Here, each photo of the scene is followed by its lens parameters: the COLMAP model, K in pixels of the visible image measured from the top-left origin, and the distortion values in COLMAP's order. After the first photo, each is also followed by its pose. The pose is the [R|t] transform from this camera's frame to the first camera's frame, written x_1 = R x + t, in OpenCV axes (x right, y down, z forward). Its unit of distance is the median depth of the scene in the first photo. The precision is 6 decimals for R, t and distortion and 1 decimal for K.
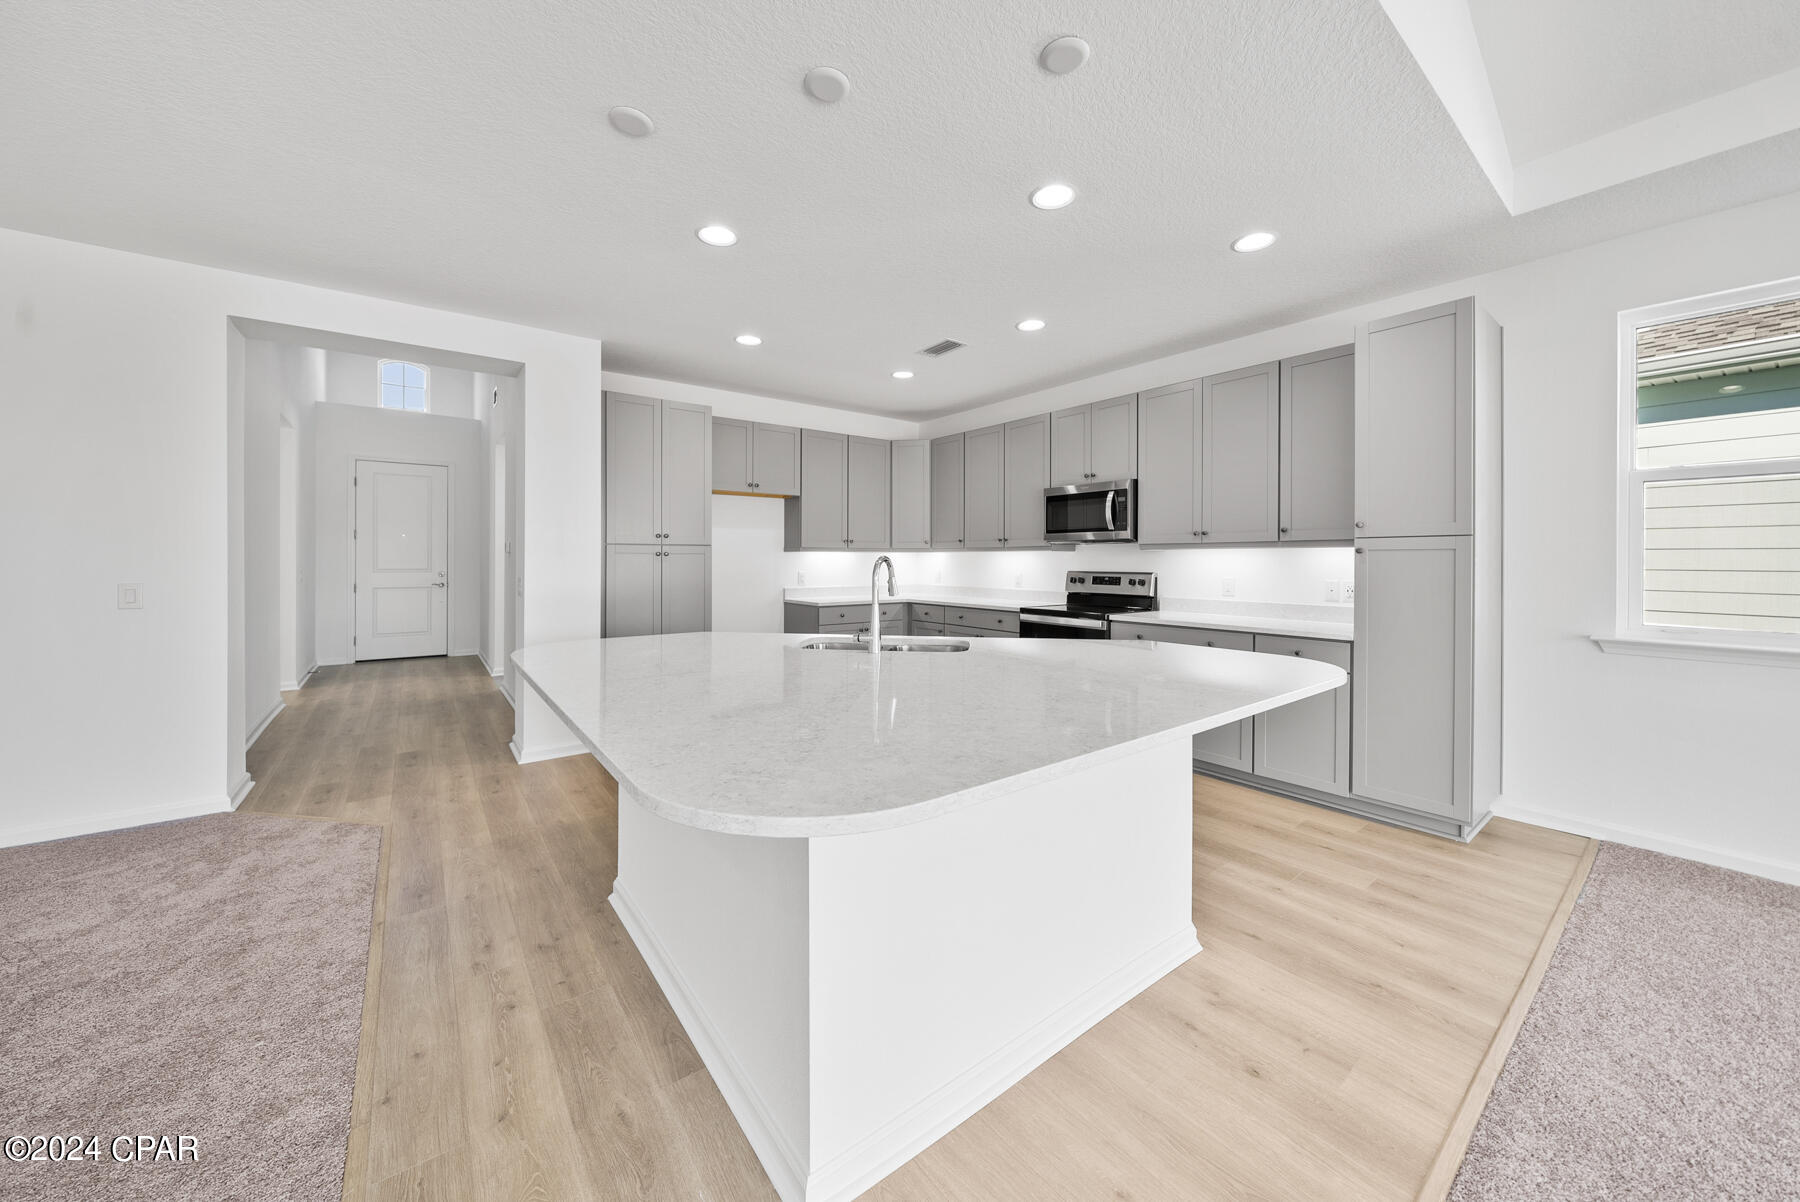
lens RADIAL K [[642.5, 0, 891.6], [0, 642.5, 556.7], [0, 0, 1]] dist [-0.001786, -0.000027]
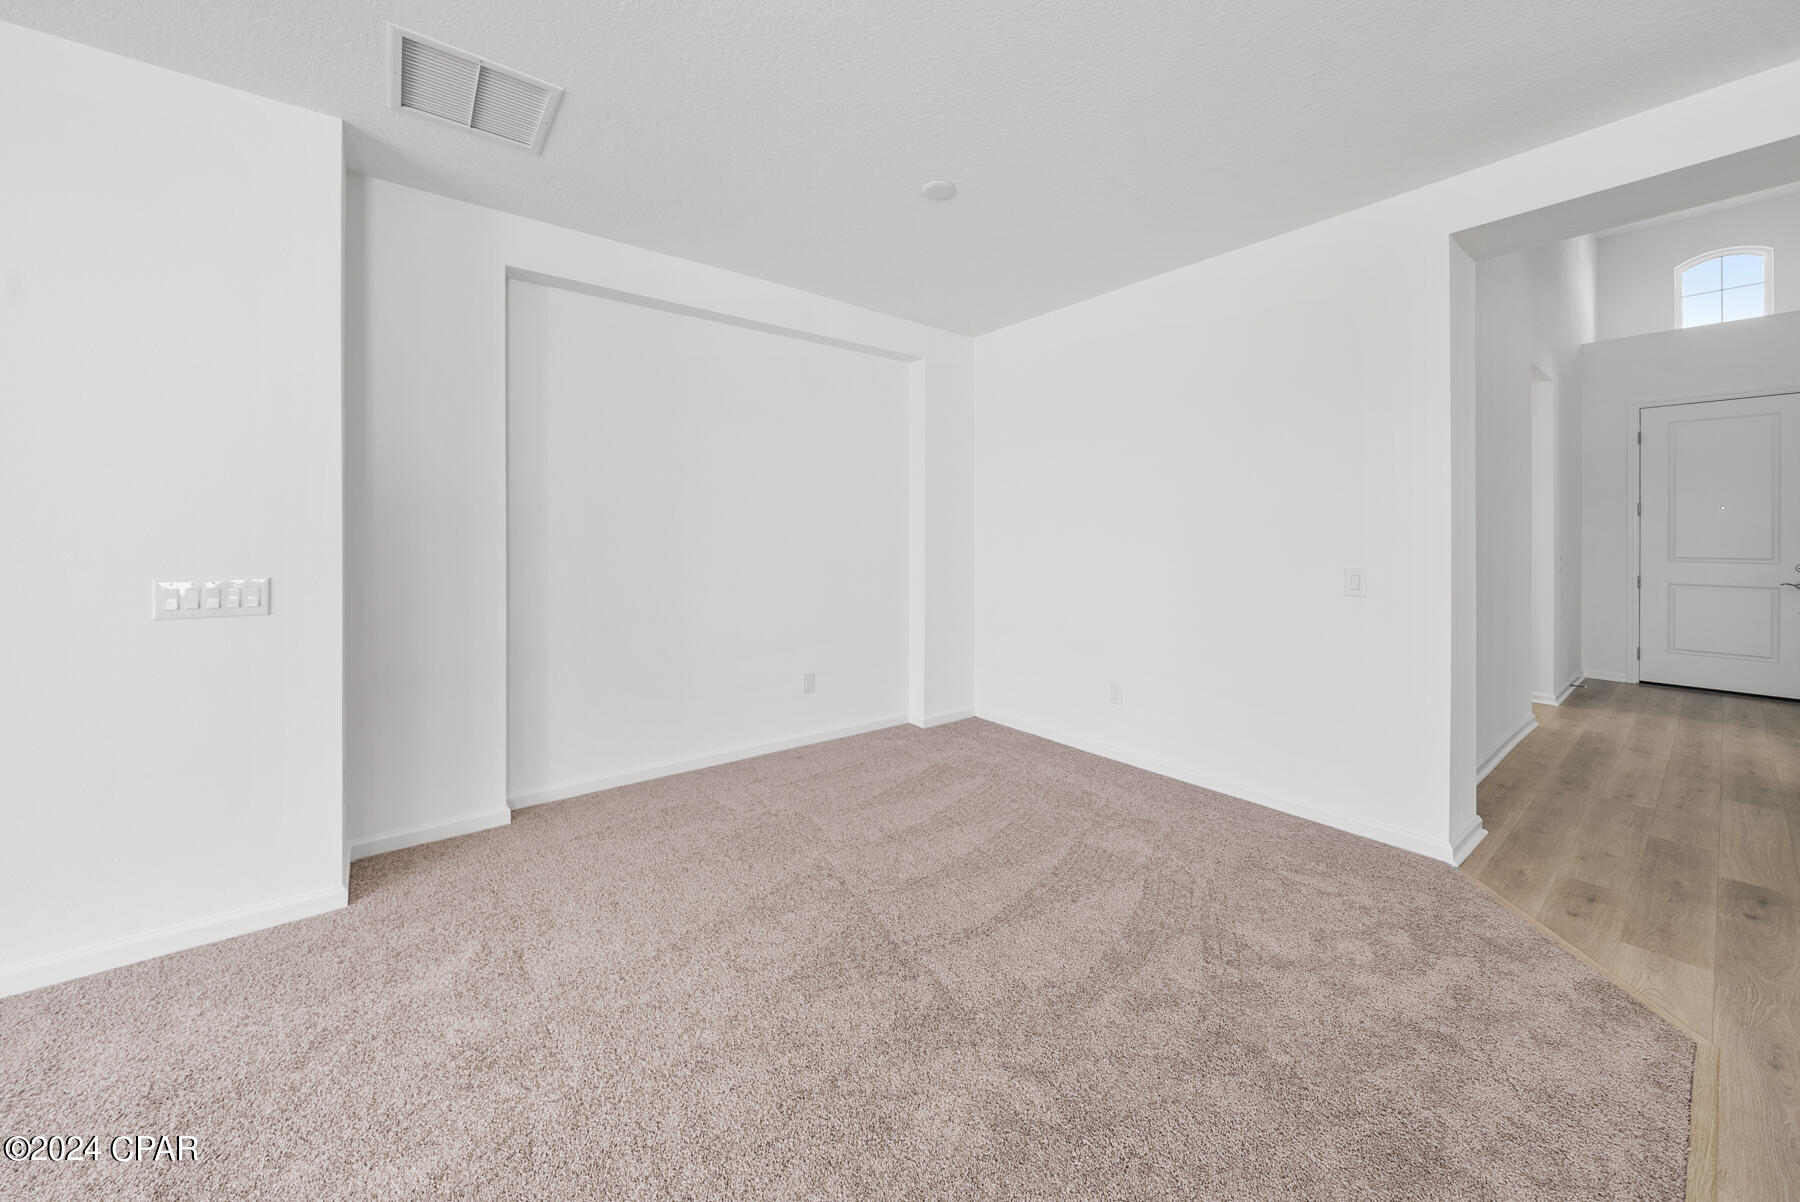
lens RADIAL K [[651.8, 0, 895.7], [0, 651.8, 534.8], [0, 0, 1]] dist [-0.001145, 0.000081]
pose [[0.021812, -0.004232, -0.999753, -0.184353], [-0.001551, 0.999990, -0.004267, -0.001652], [0.999761, 0.001644, 0.021805, 0.223734]]
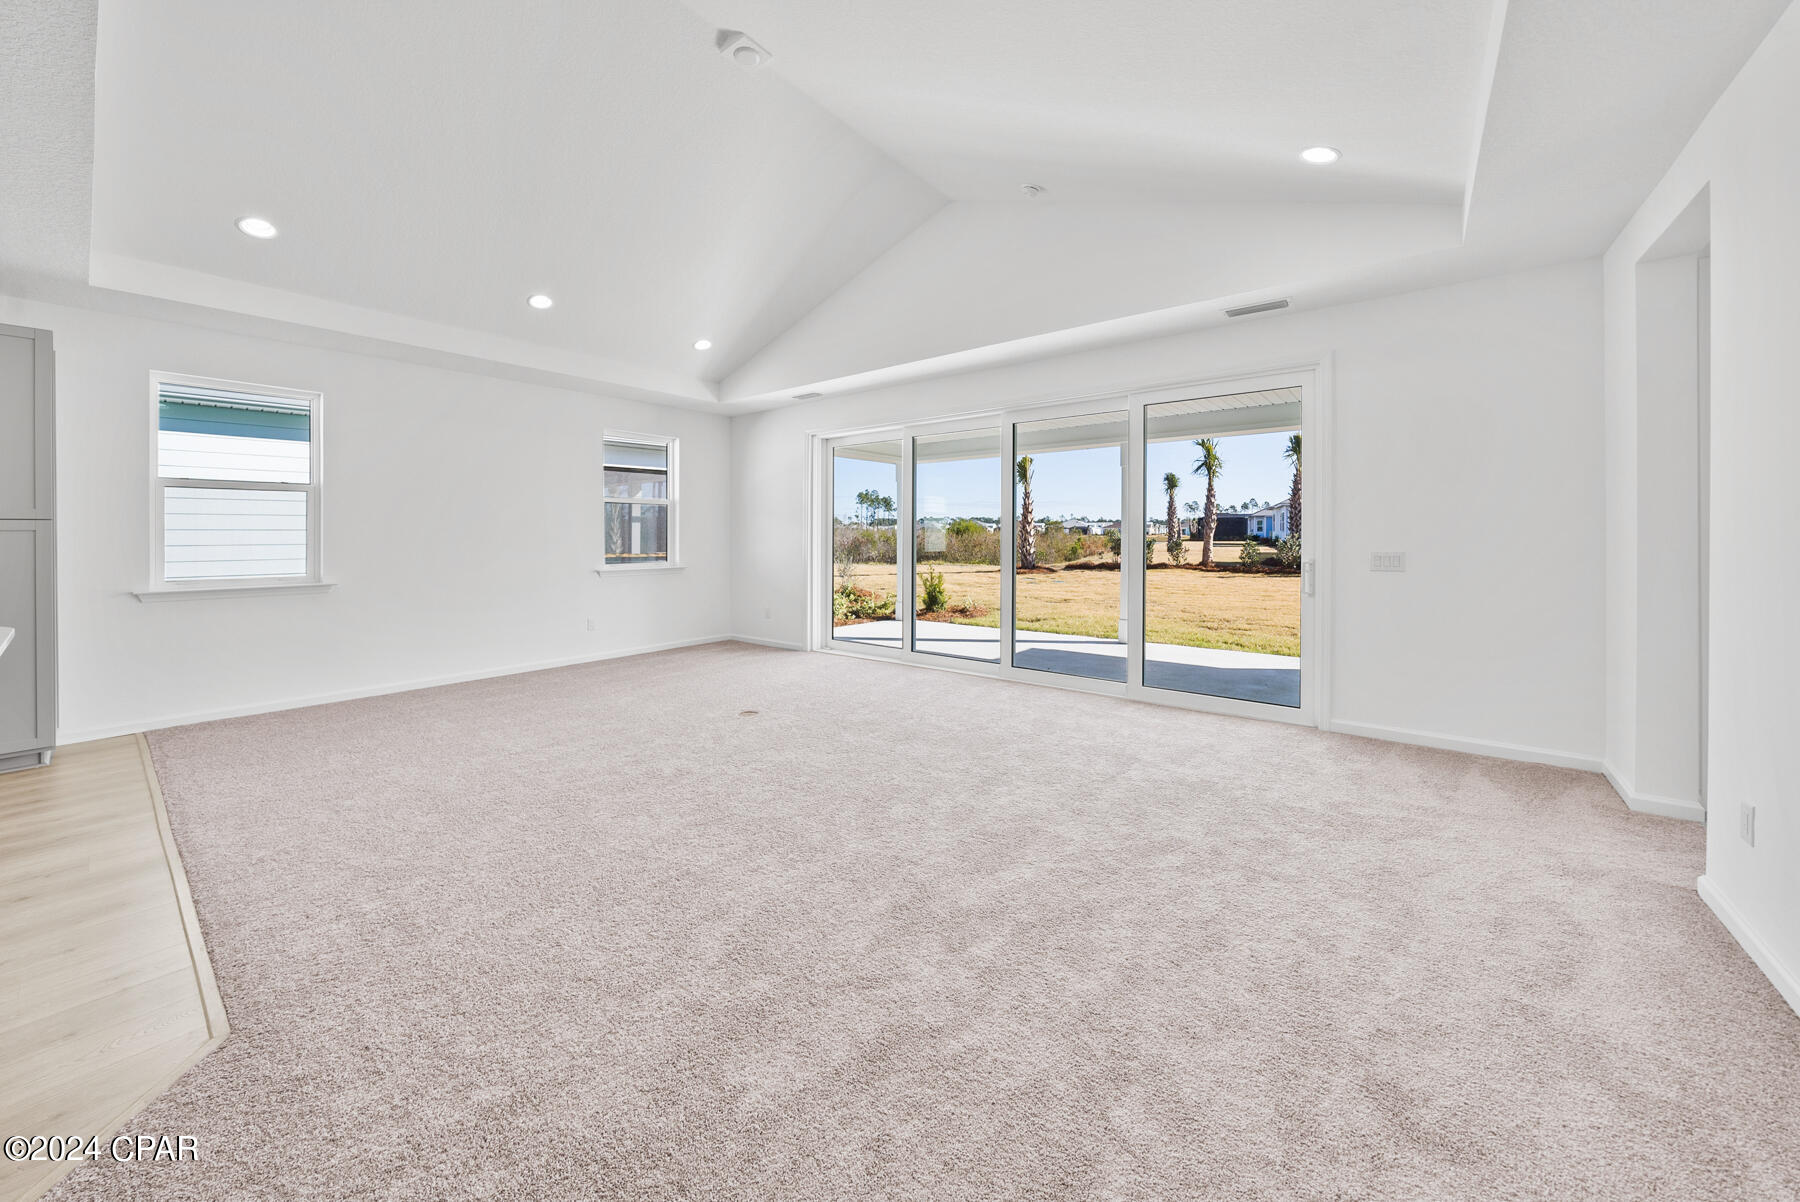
lens RADIAL K [[644.2, 0, 900.3], [0, 644.2, 540.7], [0, 0, 1]] dist [0.005691, 0.000000]
pose [[-0.258125, -0.008184, 0.966077, -0.490467], [0.003561, 0.999949, 0.009423, 0.001427], [-0.966105, 0.005872, -0.258083, -0.184111]]
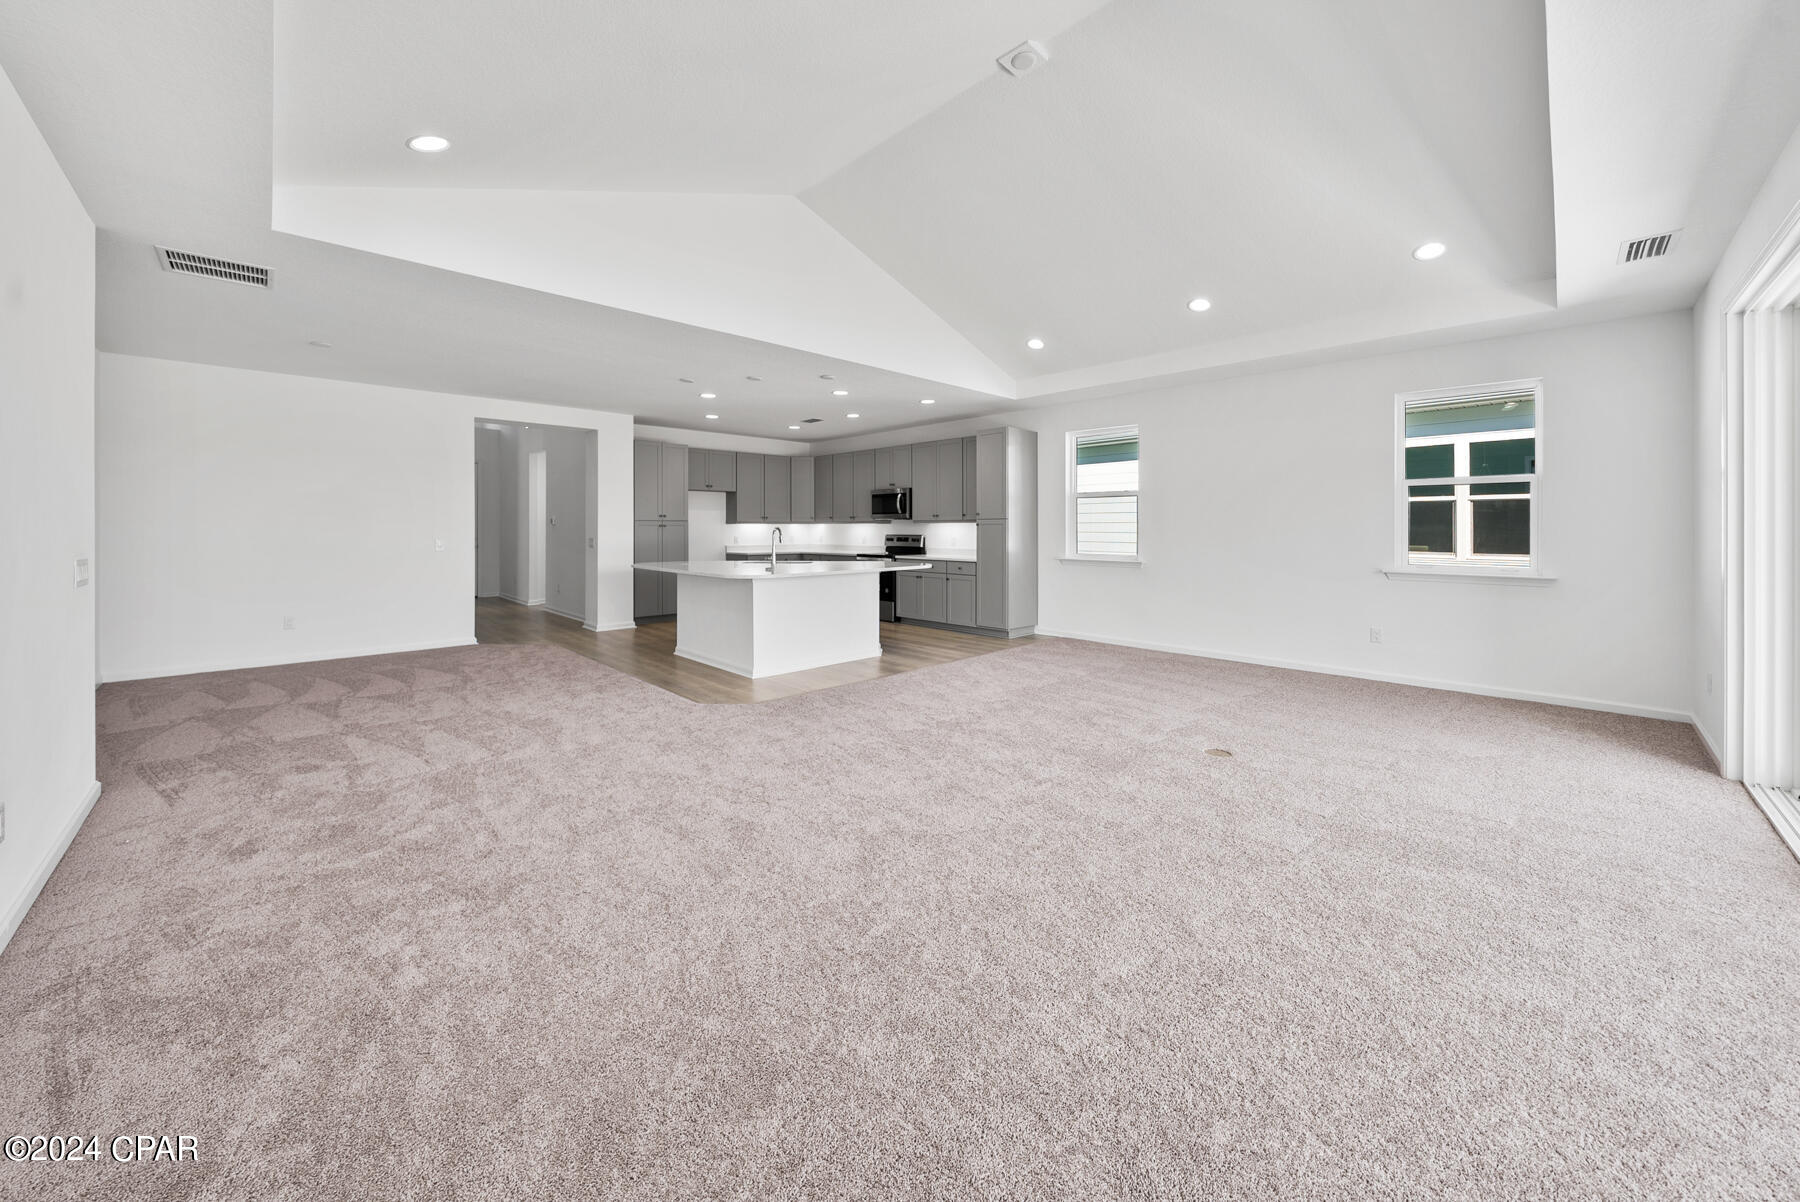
lens RADIAL K [[651.8, 0, 895.7], [0, 651.8, 534.8], [0, 0, 1]] dist [-0.001145, 0.000081]
pose [[0.992755, -0.002267, 0.120132, 0.091250], [0.000541, 0.999896, 0.014393, -0.004638], [-0.120152, -0.014224, 0.992654, -0.986884]]
